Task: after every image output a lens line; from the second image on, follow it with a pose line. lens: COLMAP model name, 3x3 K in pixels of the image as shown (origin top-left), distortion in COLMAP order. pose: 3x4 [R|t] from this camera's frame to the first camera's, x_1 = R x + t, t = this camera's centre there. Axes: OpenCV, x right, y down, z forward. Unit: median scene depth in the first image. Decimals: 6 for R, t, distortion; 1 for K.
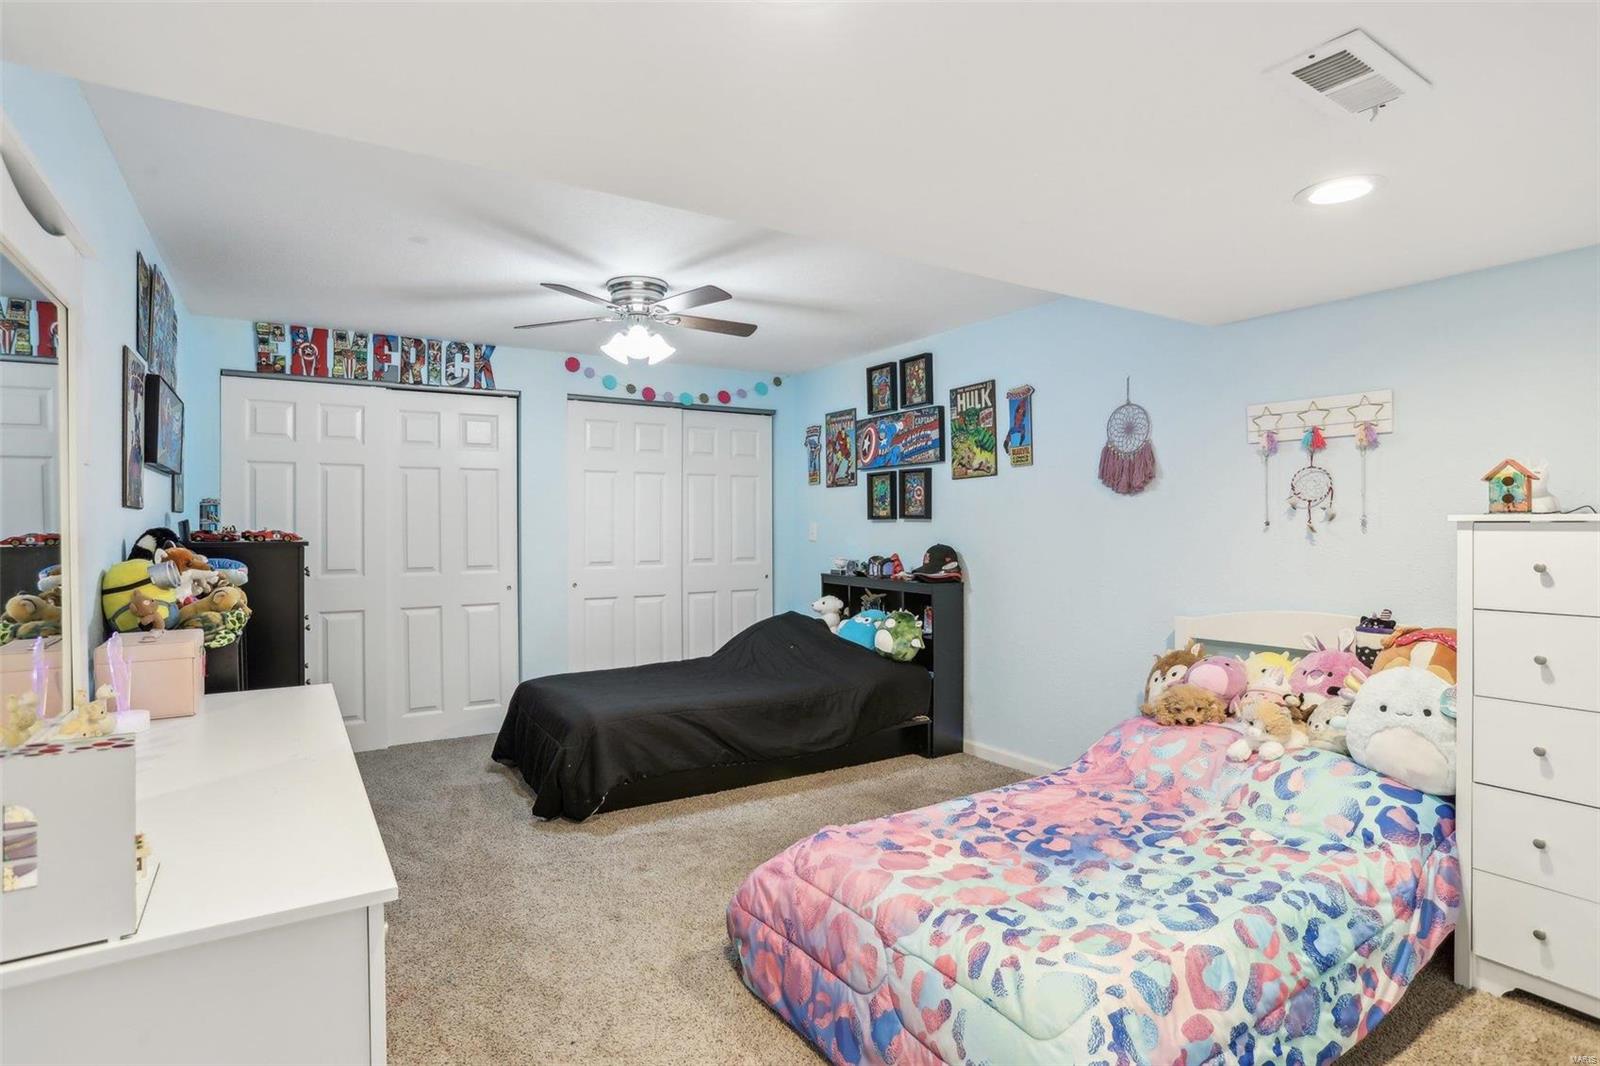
lens RADIAL K [[819.3, 0, 796.0], [0, 819.3, 532.3], [0, 0, 1]] dist [-0.007244, -0.000025]
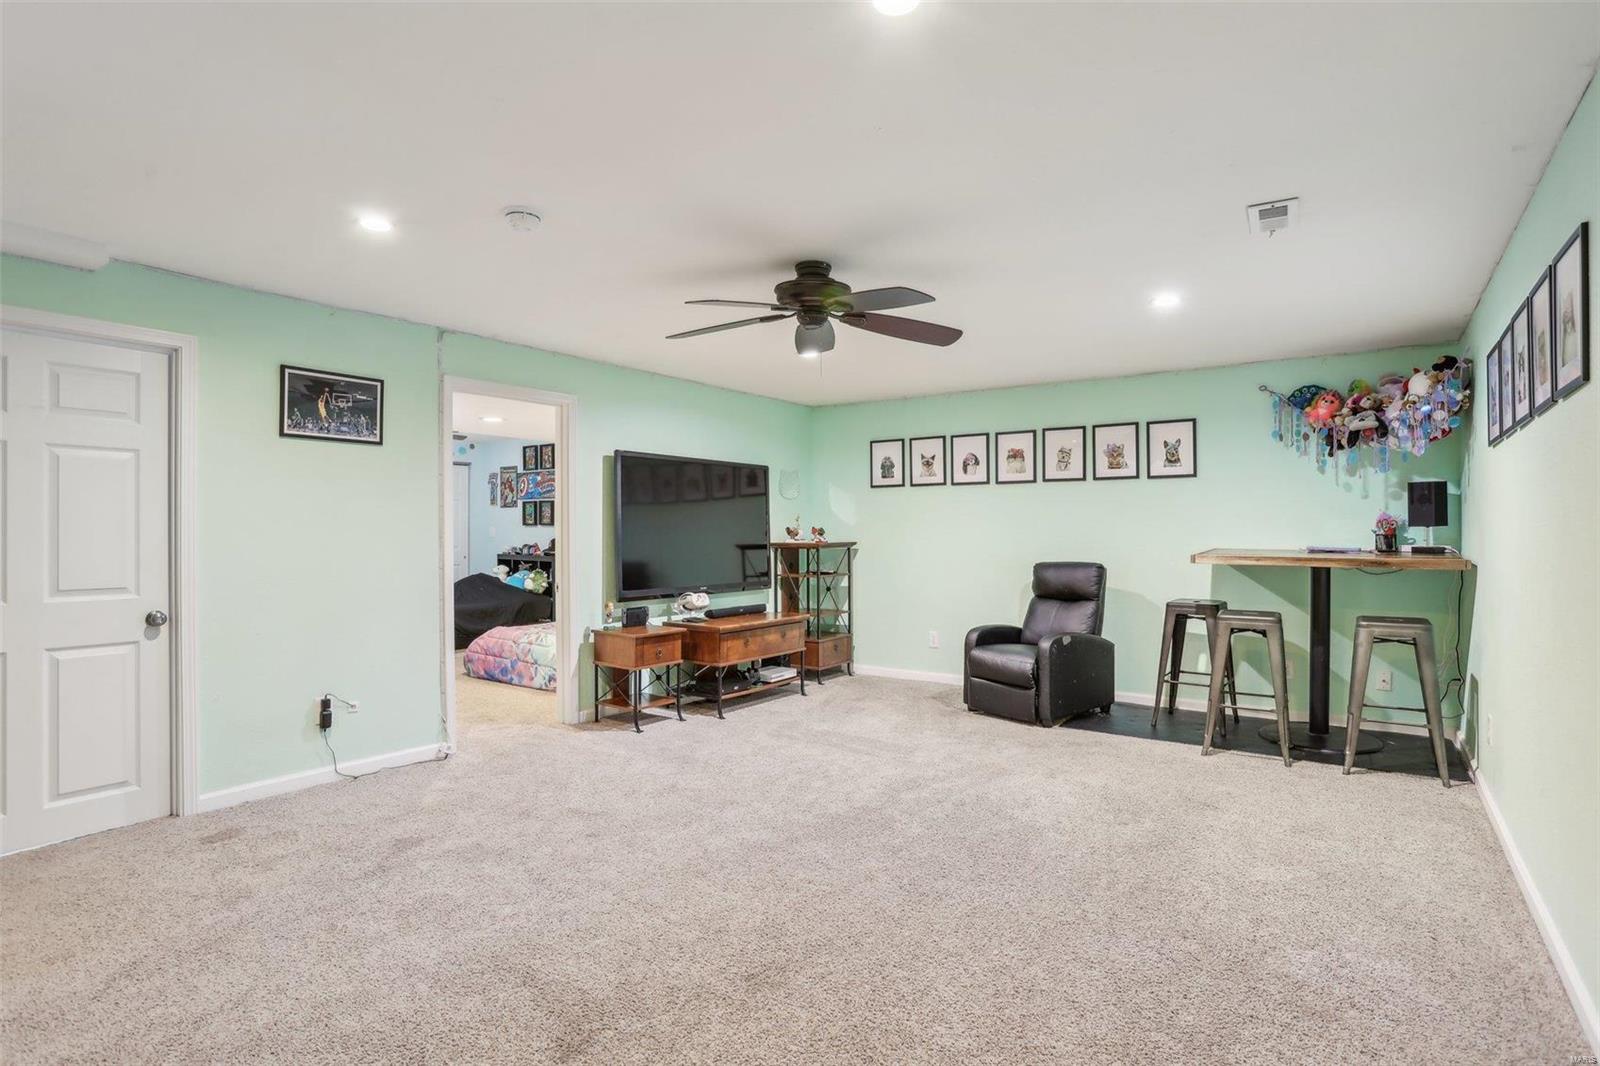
lens RADIAL K [[819.3, 0, 783.2], [0, 819.3, 527.6], [0, 0, 1]] dist [-0.007244, -0.000025]
pose [[0.935906, 0.003278, 0.352234, -0.017804], [-0.001126, 0.999979, -0.006314, 0.001210], [-0.352247, 0.005512, 0.935891, -1.040951]]
